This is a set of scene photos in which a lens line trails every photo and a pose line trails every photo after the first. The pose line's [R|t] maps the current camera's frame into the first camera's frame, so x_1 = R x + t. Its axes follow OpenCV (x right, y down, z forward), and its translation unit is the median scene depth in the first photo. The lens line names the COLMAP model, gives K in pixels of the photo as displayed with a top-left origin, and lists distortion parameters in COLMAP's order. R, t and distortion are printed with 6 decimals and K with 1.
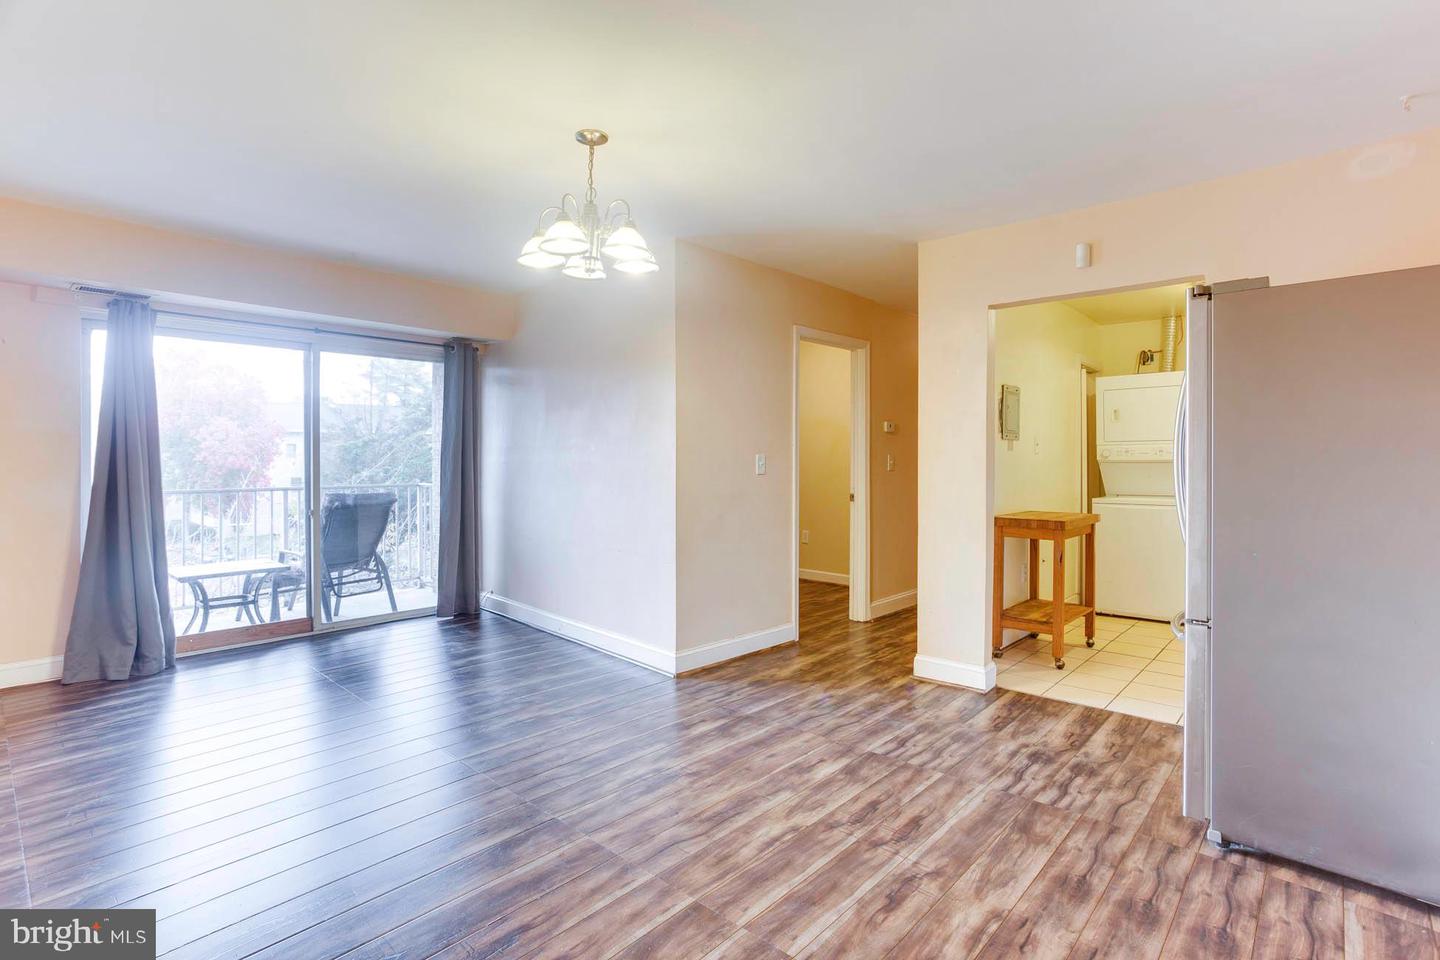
lens RADIAL K [[700.5, 0, 727.3], [0, 700.5, 470.1], [0, 0, 1]] dist [-0.048901, 0.033728]
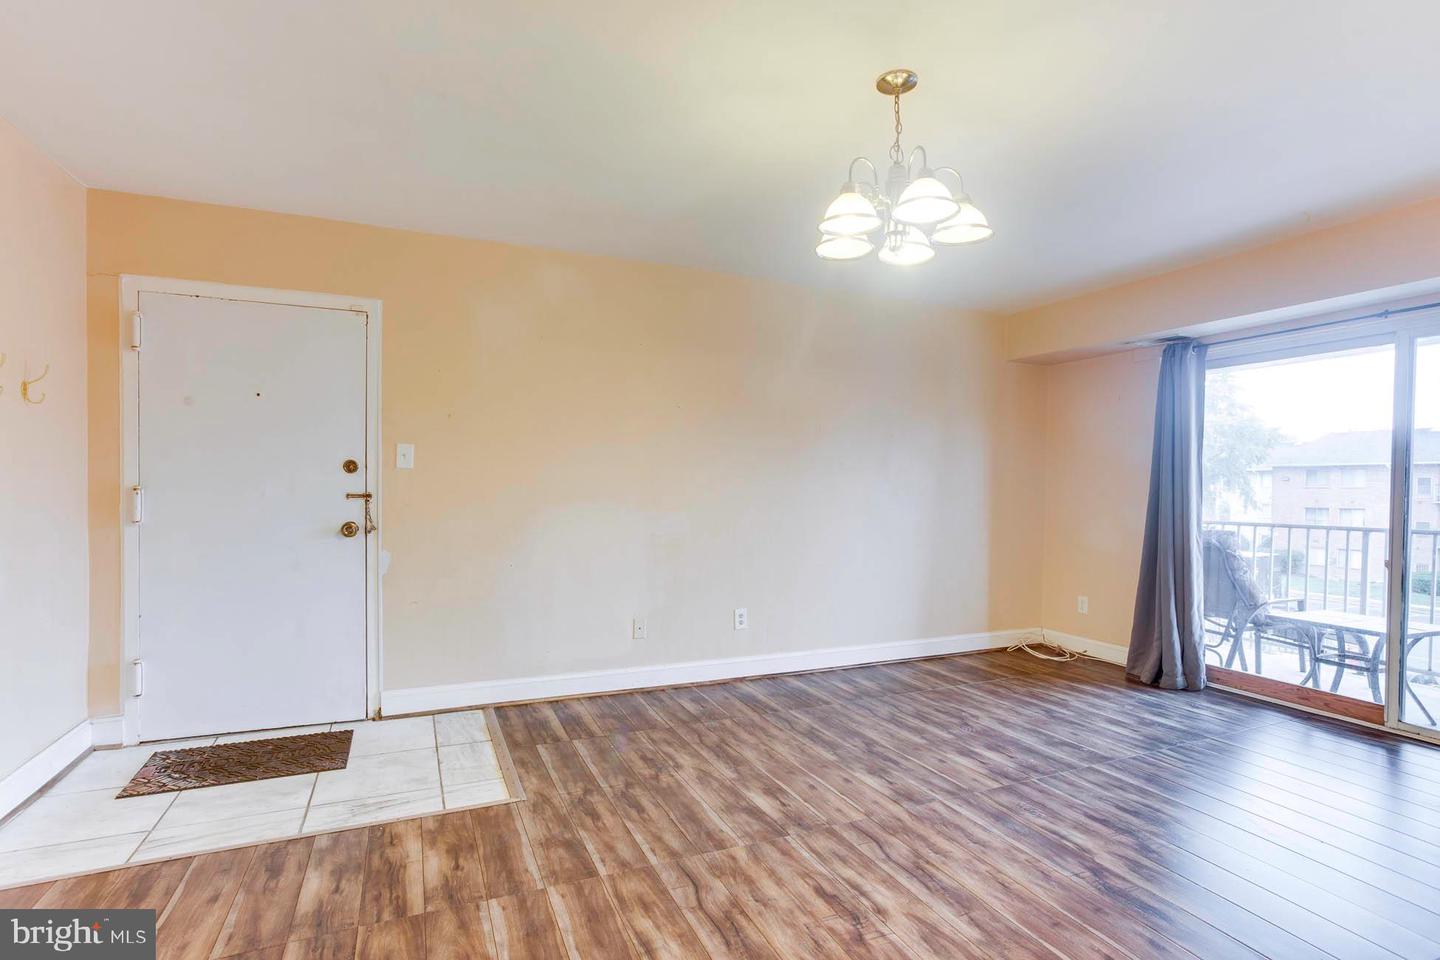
lens RADIAL K [[714.9, 0, 720.0], [0, 714.9, 496.0], [0, 0, 1]] dist [-0.050741, 0.034425]
pose [[-0.416334, 0.004640, -0.909200, 0.546926], [-0.023856, 0.999587, 0.016025, -0.005698], [0.908899, 0.028361, -0.416051, 0.988322]]
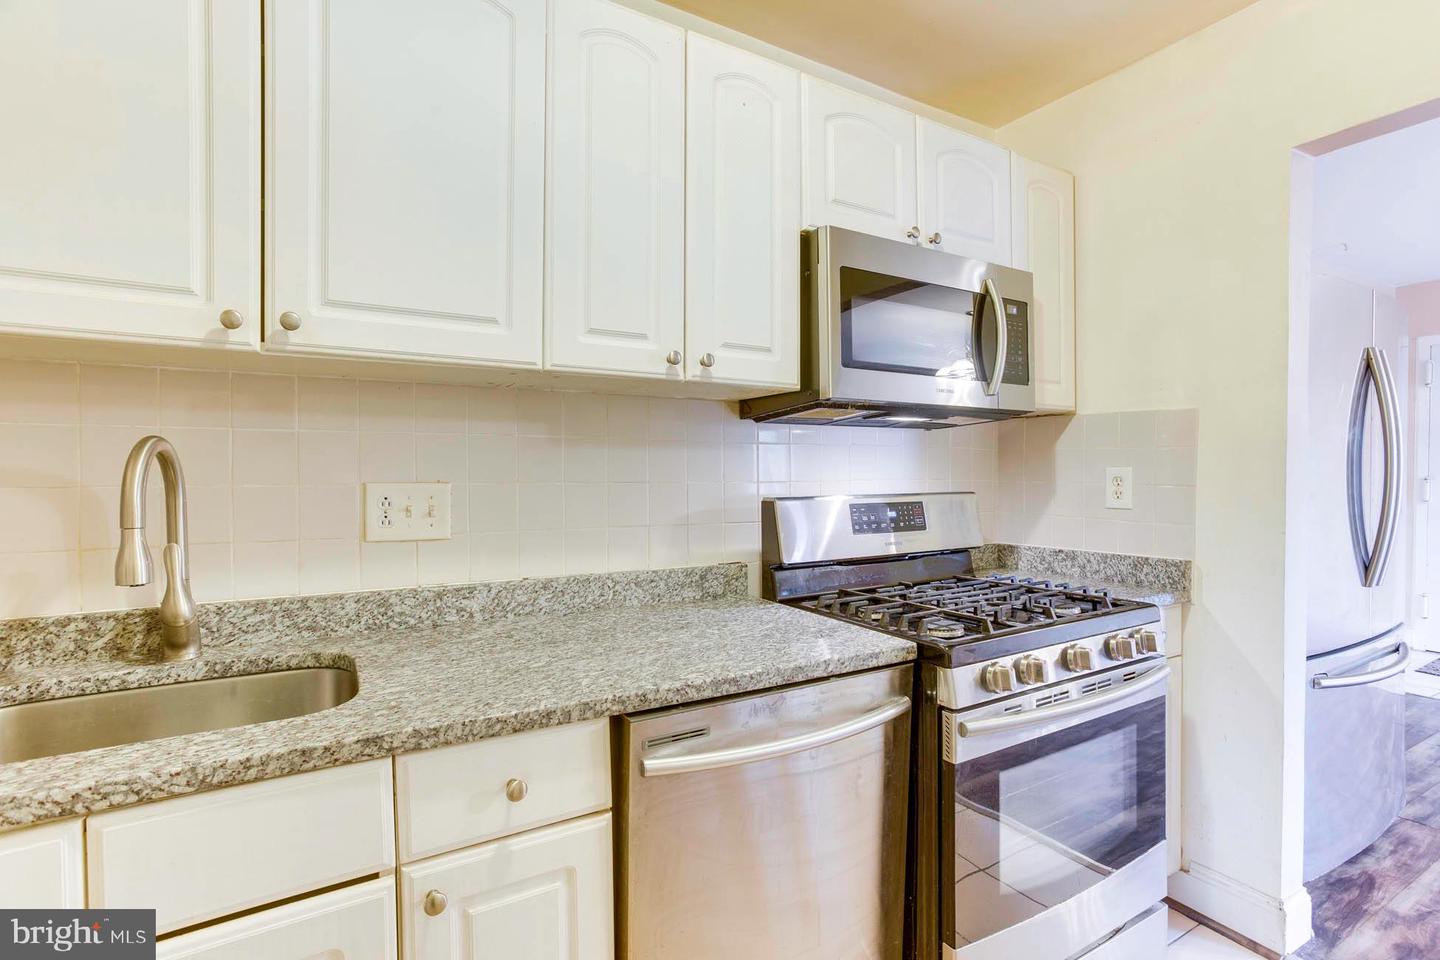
lens RADIAL K [[700.5, 0, 727.3], [0, 700.5, 470.1], [0, 0, 1]] dist [-0.048901, 0.033728]
pose [[-0.954160, -0.001150, 0.299294, 0.957611], [0.003258, 0.999893, 0.014231, -0.022461], [-0.299279, 0.014554, -0.954055, 1.645737]]
